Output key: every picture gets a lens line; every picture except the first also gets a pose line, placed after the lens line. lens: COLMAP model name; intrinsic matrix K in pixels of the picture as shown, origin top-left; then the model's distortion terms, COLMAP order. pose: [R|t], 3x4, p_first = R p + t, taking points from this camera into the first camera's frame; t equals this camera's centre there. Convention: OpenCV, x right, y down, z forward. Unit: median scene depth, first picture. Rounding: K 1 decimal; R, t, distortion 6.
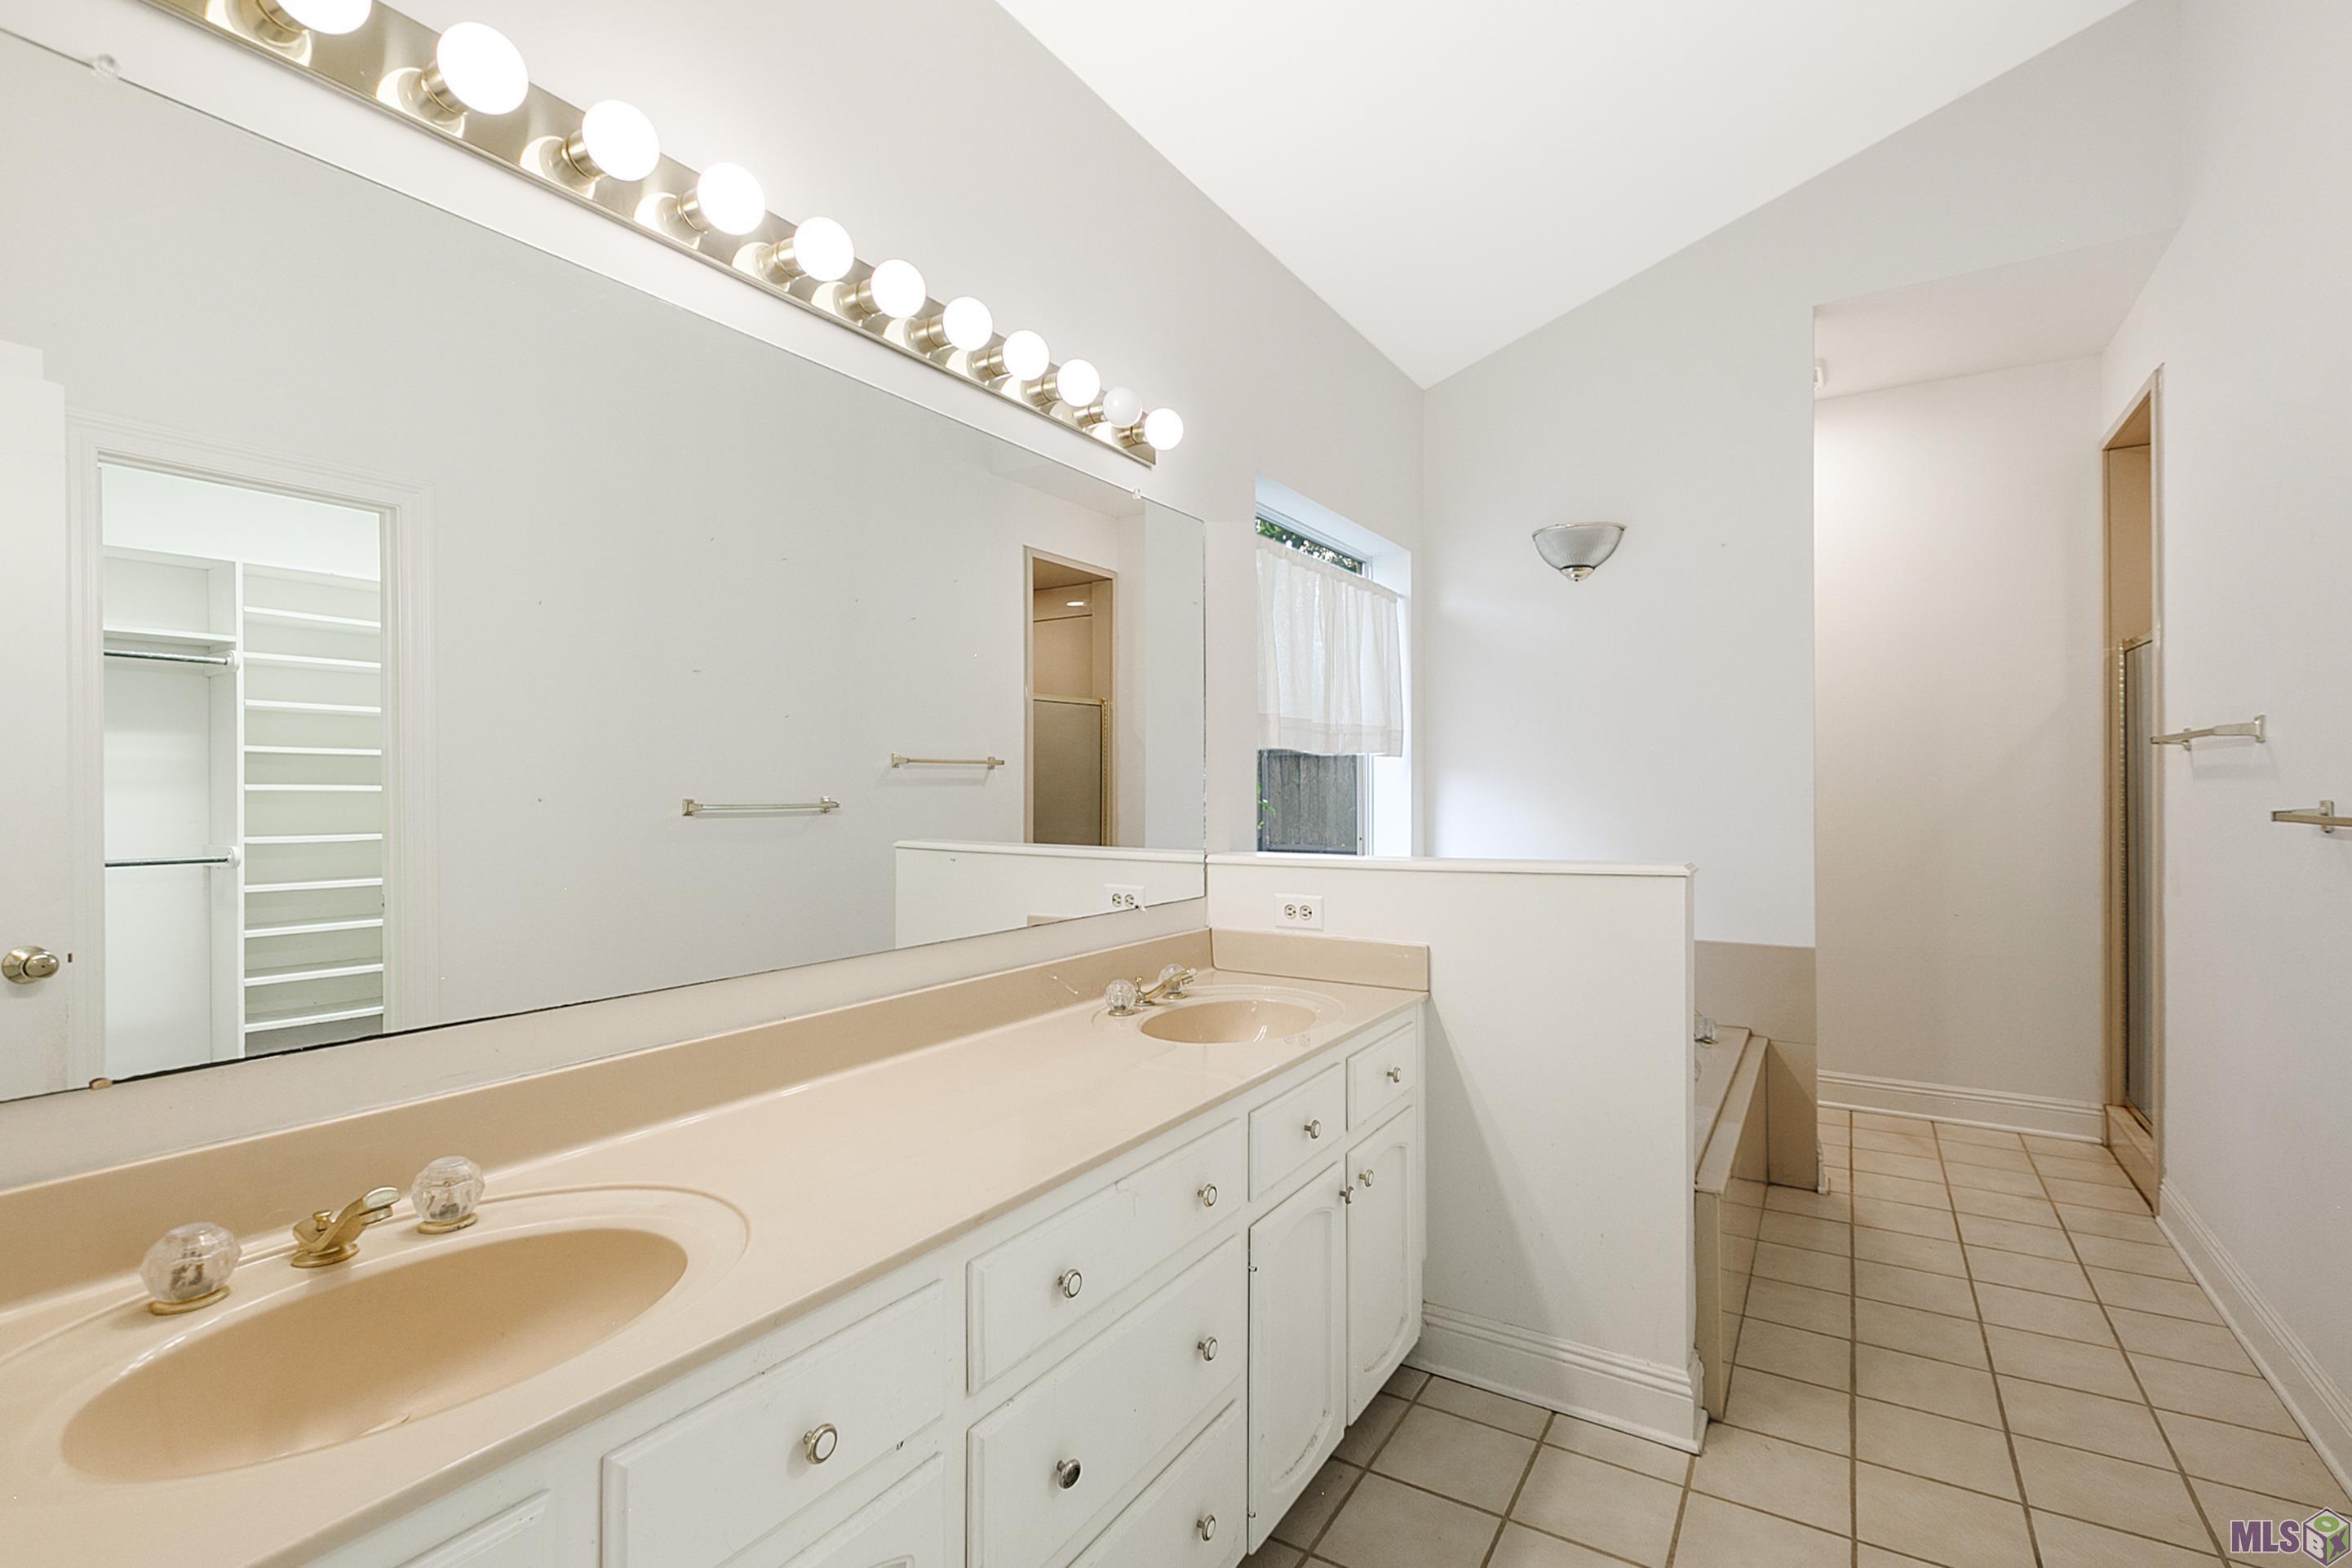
lens RADIAL K [[1078.7, 0, 1176.4], [0, 1078.7, 783.5], [0, 0, 1]] dist [-0.002070, -0.000044]
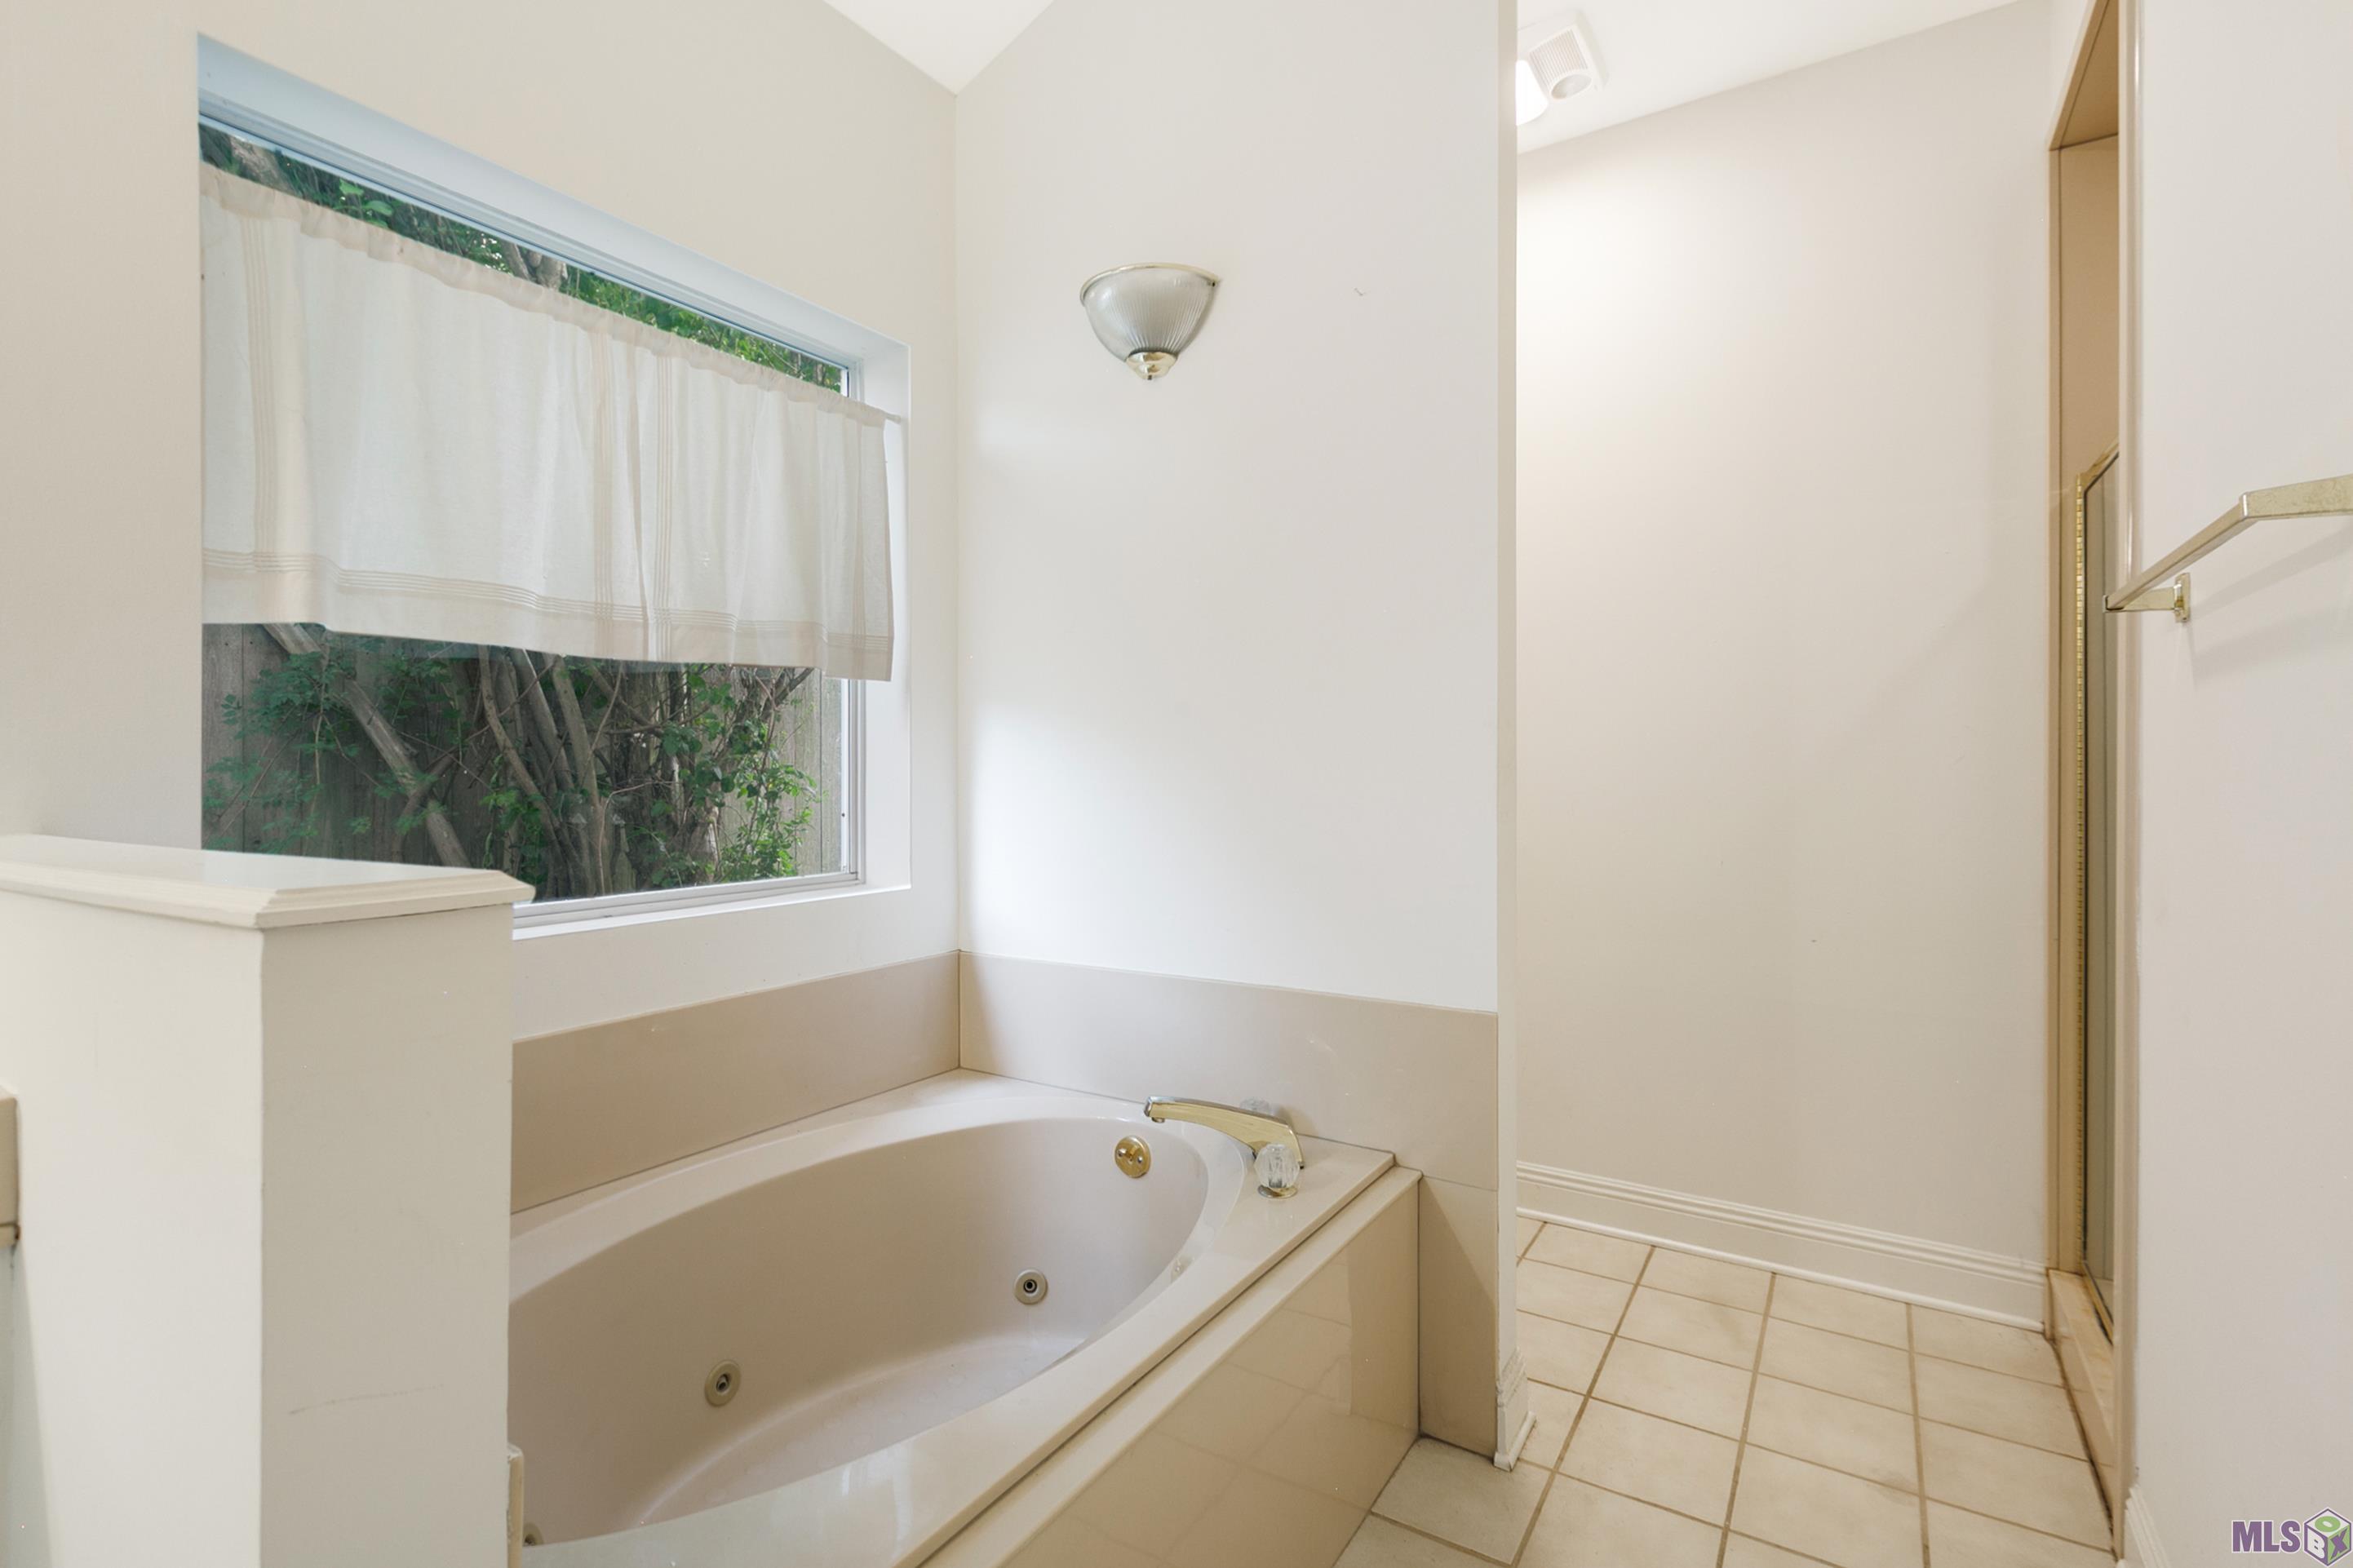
lens RADIAL K [[1079.1, 0, 1175.5], [0, 1079.1, 783.6], [0, 0, 1]] dist [-0.002070, -0.000044]
pose [[0.999933, -0.000048, -0.011575, 0.397925], [0.000130, 0.999975, 0.007053, 0.029982], [0.011575, -0.007054, 0.999908, 0.413139]]
